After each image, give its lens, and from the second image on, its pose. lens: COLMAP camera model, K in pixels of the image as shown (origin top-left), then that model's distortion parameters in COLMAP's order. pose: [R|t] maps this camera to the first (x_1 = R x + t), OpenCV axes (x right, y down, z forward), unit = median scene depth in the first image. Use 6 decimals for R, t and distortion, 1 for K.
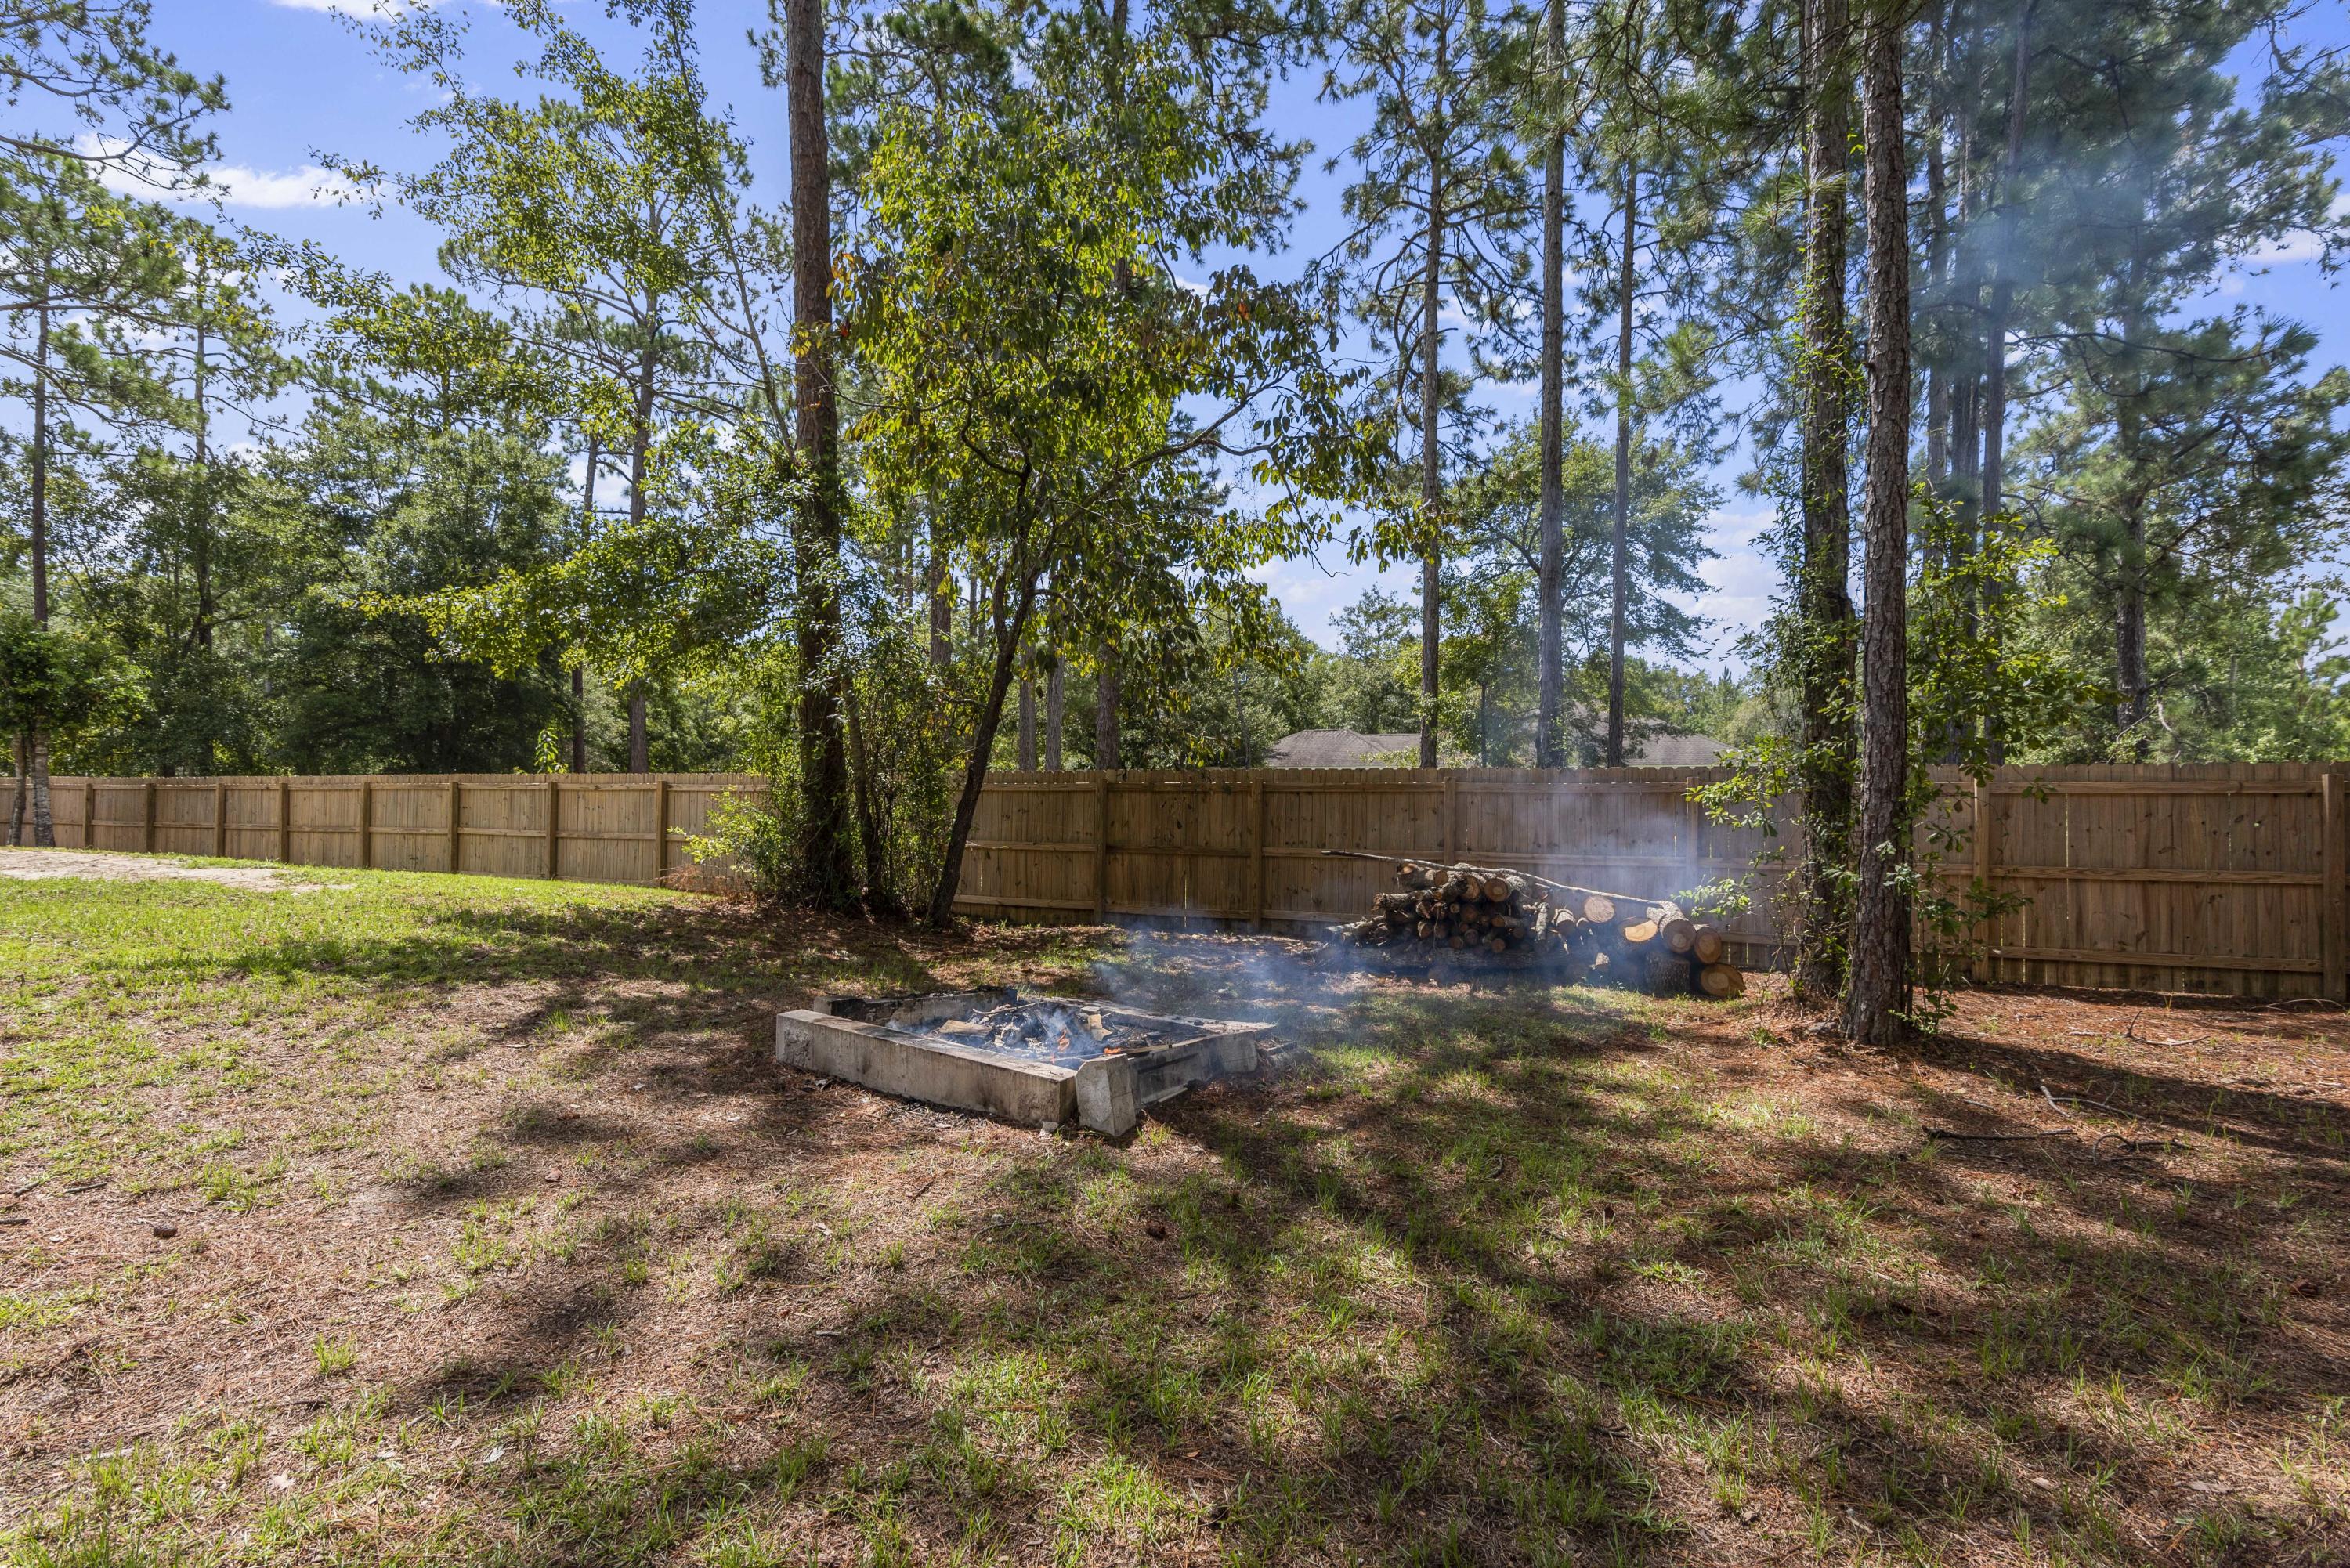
lens RADIAL K [[1127.3, 0, 1175.0], [0, 1127.3, 784.0], [0, 0, 1]] dist [0.000159, -0.000166]
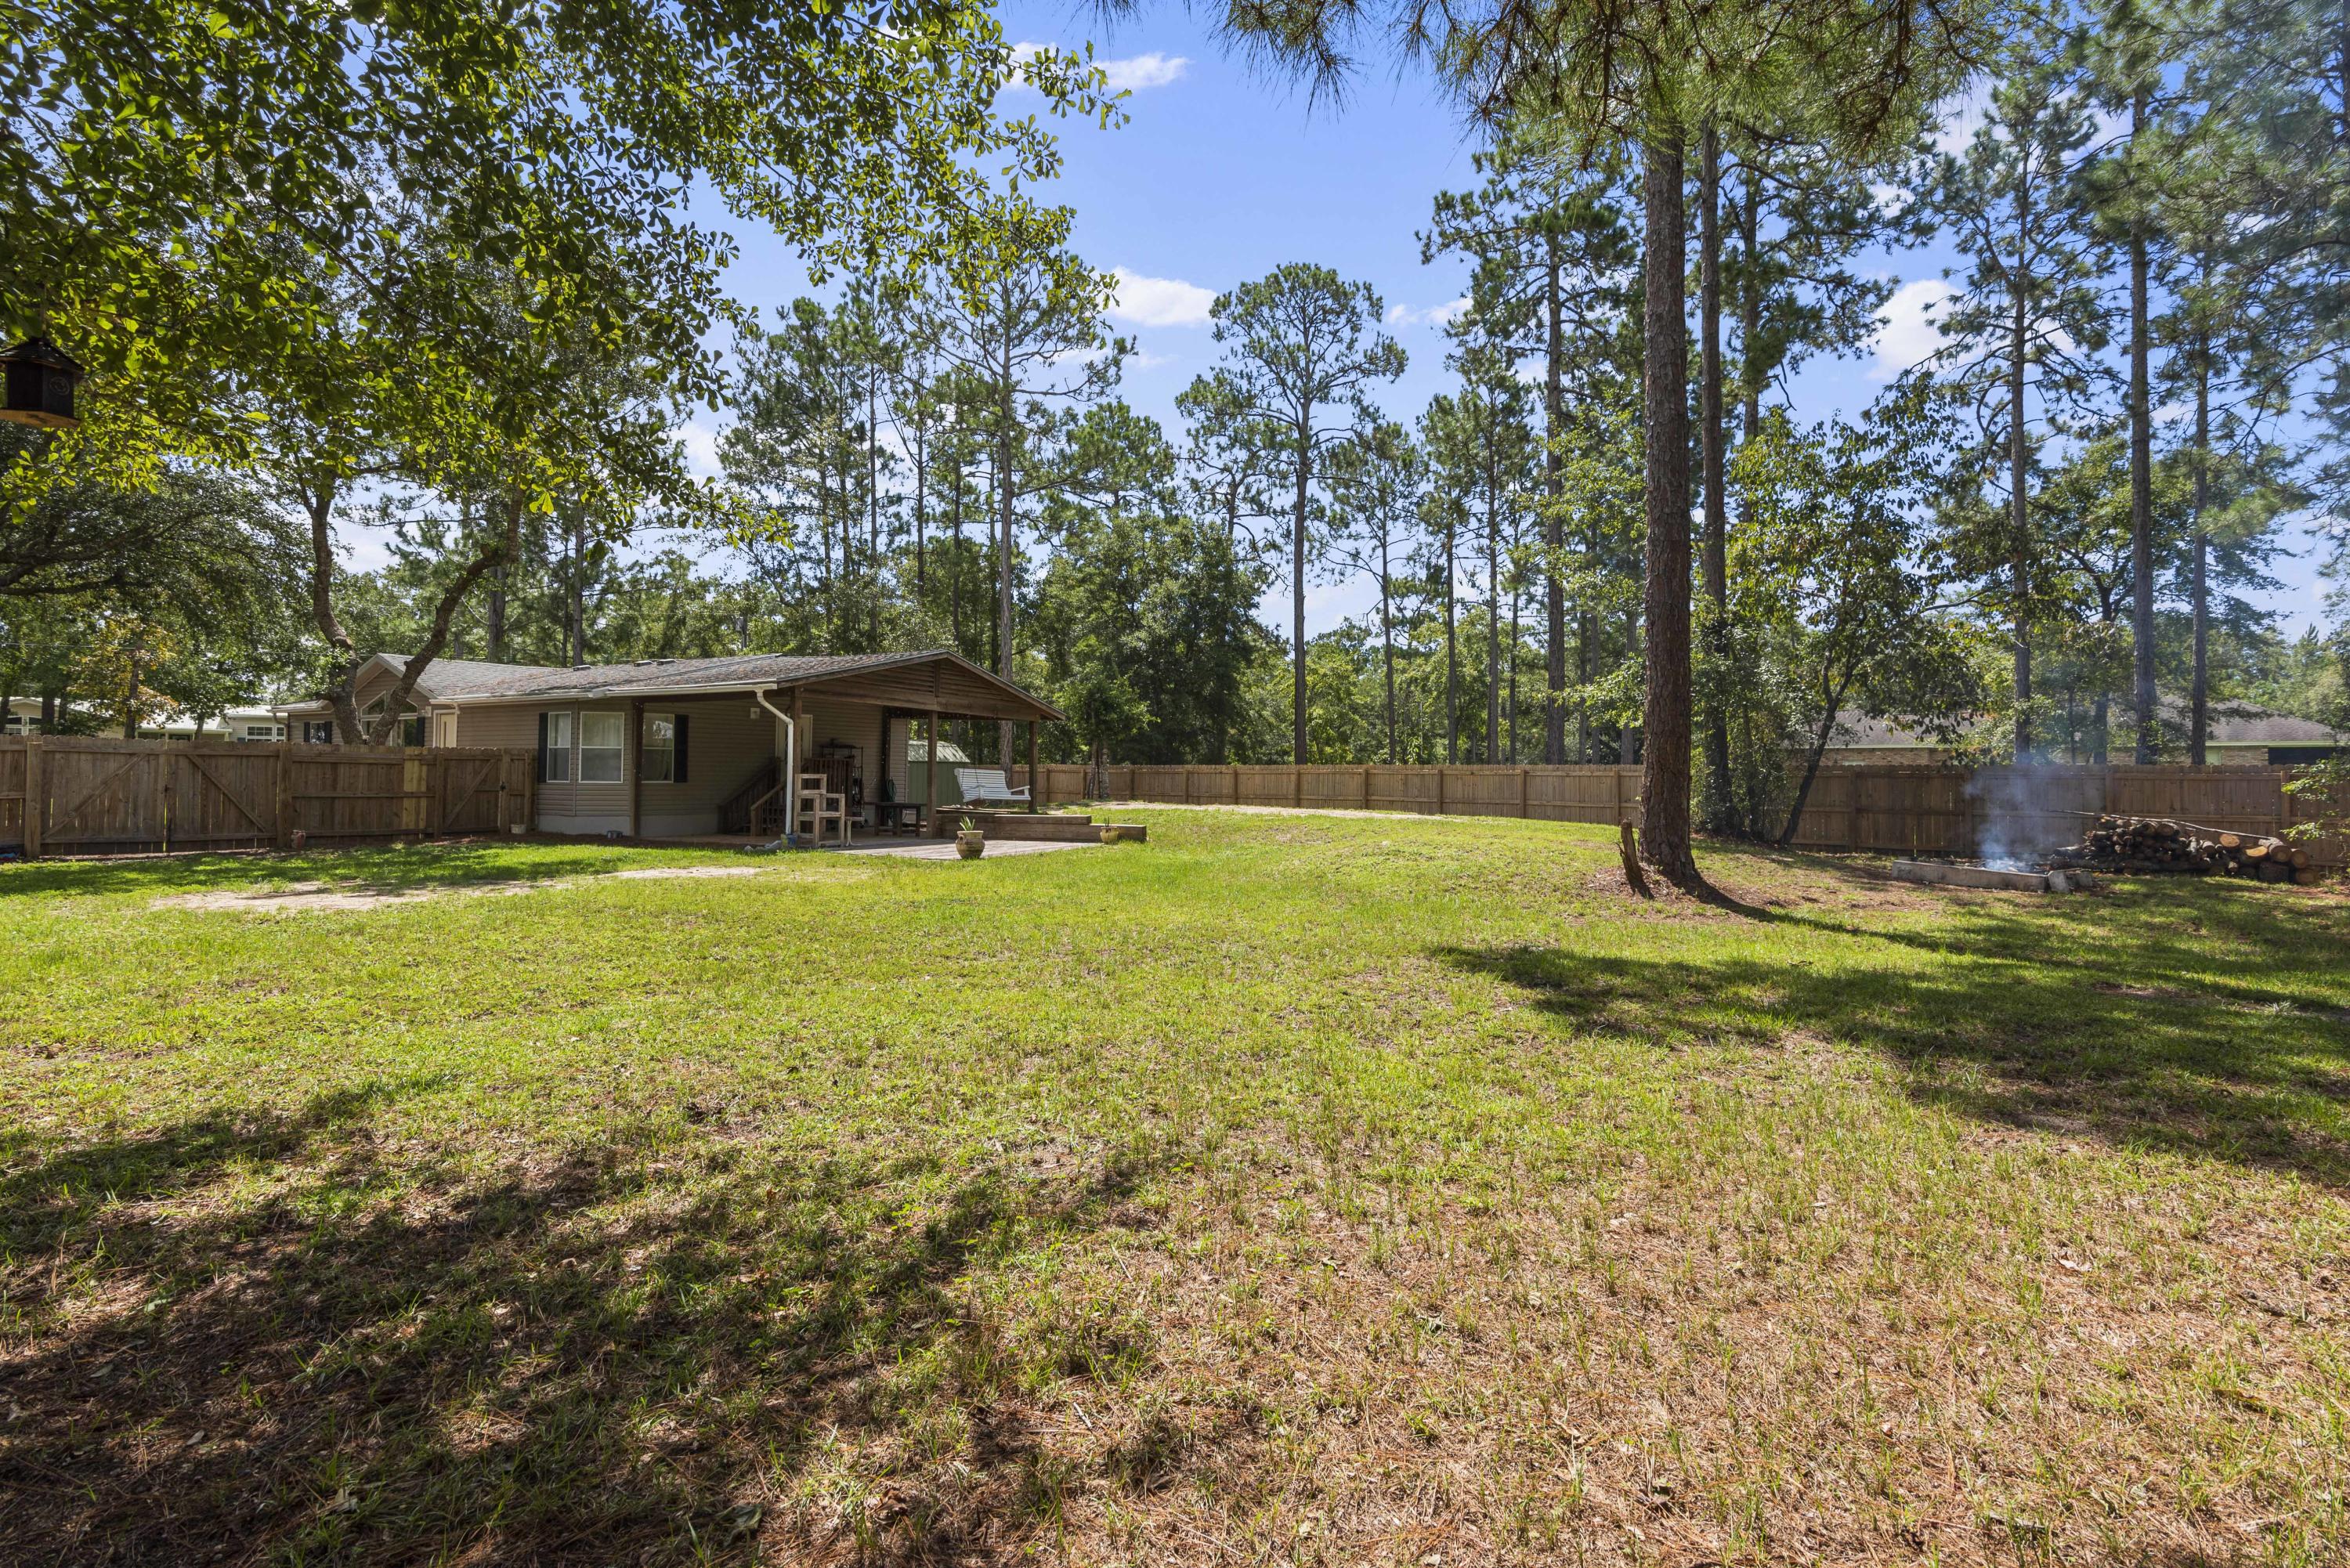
lens RADIAL K [[1136.5, 0, 1193.1], [0, 1136.5, 726.1], [0, 0, 1]] dist [-0.001803, 0.000097]
pose [[0.948689, -0.008754, -0.316089, -0.241853], [0.001225, 0.999711, -0.024012, -0.014501], [0.316208, 0.022393, 0.948425, -0.494131]]
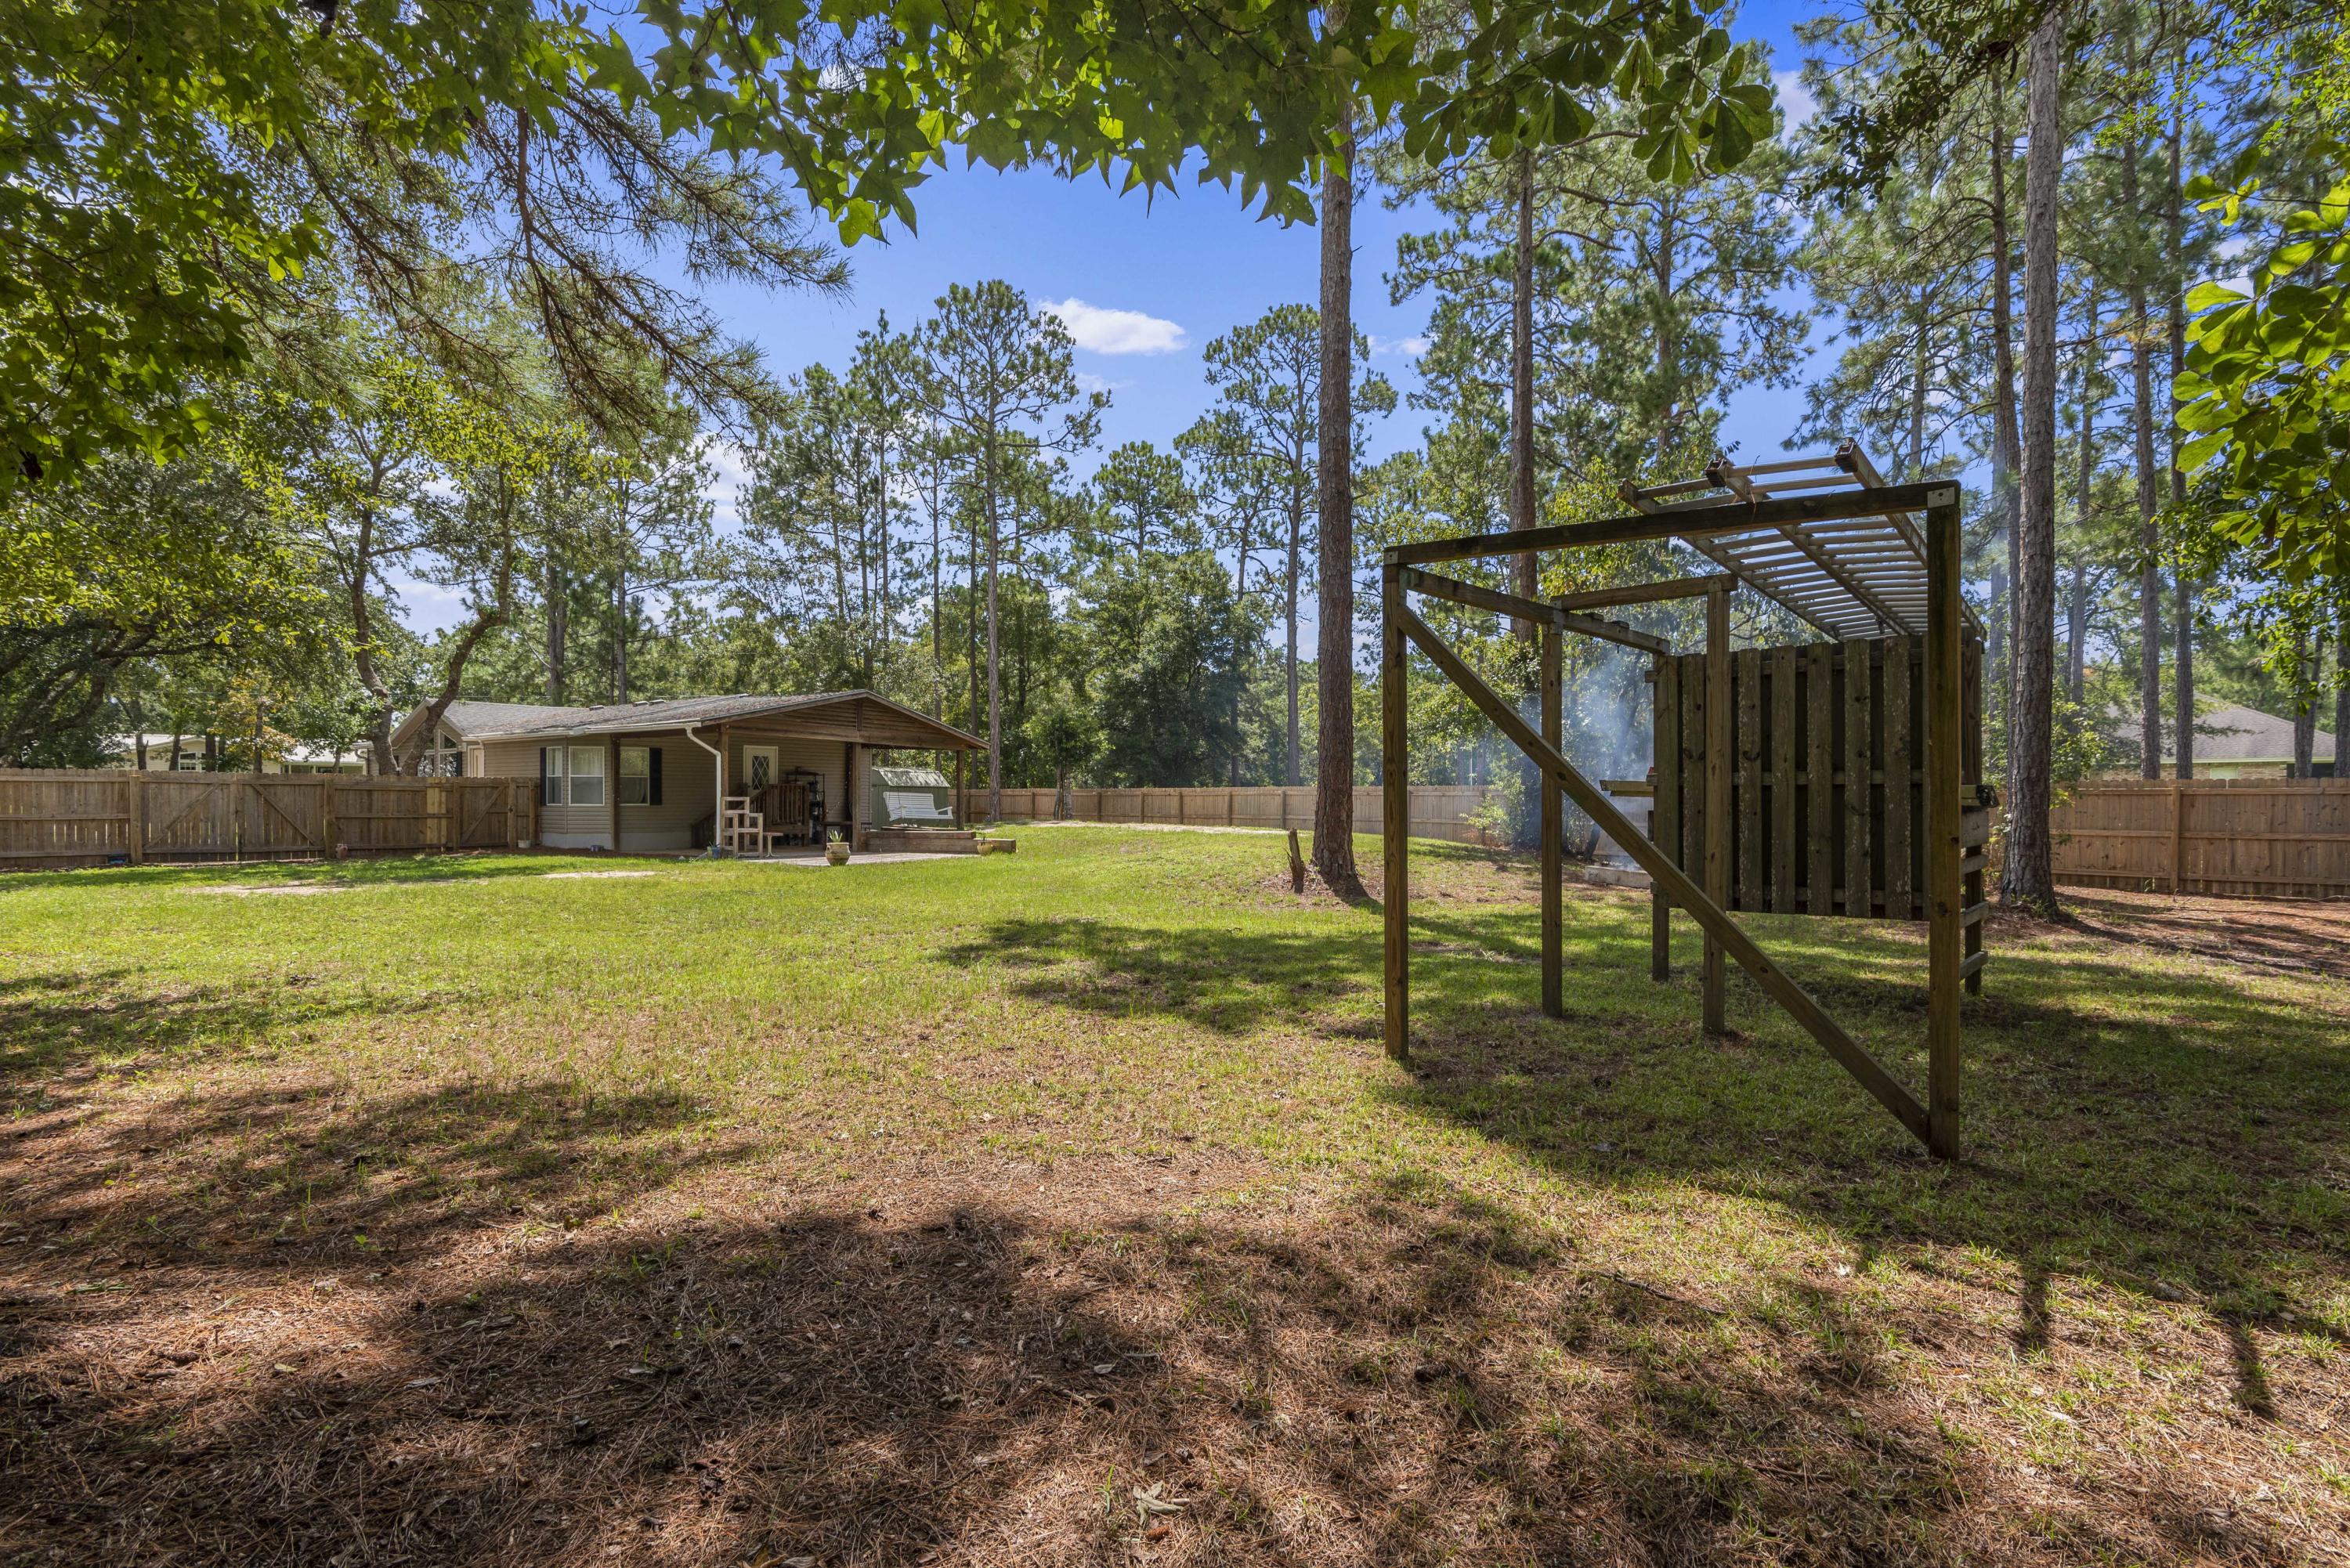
lens RADIAL K [[1127.3, 0, 1175.0], [0, 1127.3, 784.0], [0, 0, 1]] dist [0.000159, -0.000166]
pose [[0.911162, -0.005148, -0.412017, -0.027005], [0.007922, 0.999956, 0.005024, -0.013106], [0.411973, -0.007841, 0.911162, -0.530875]]
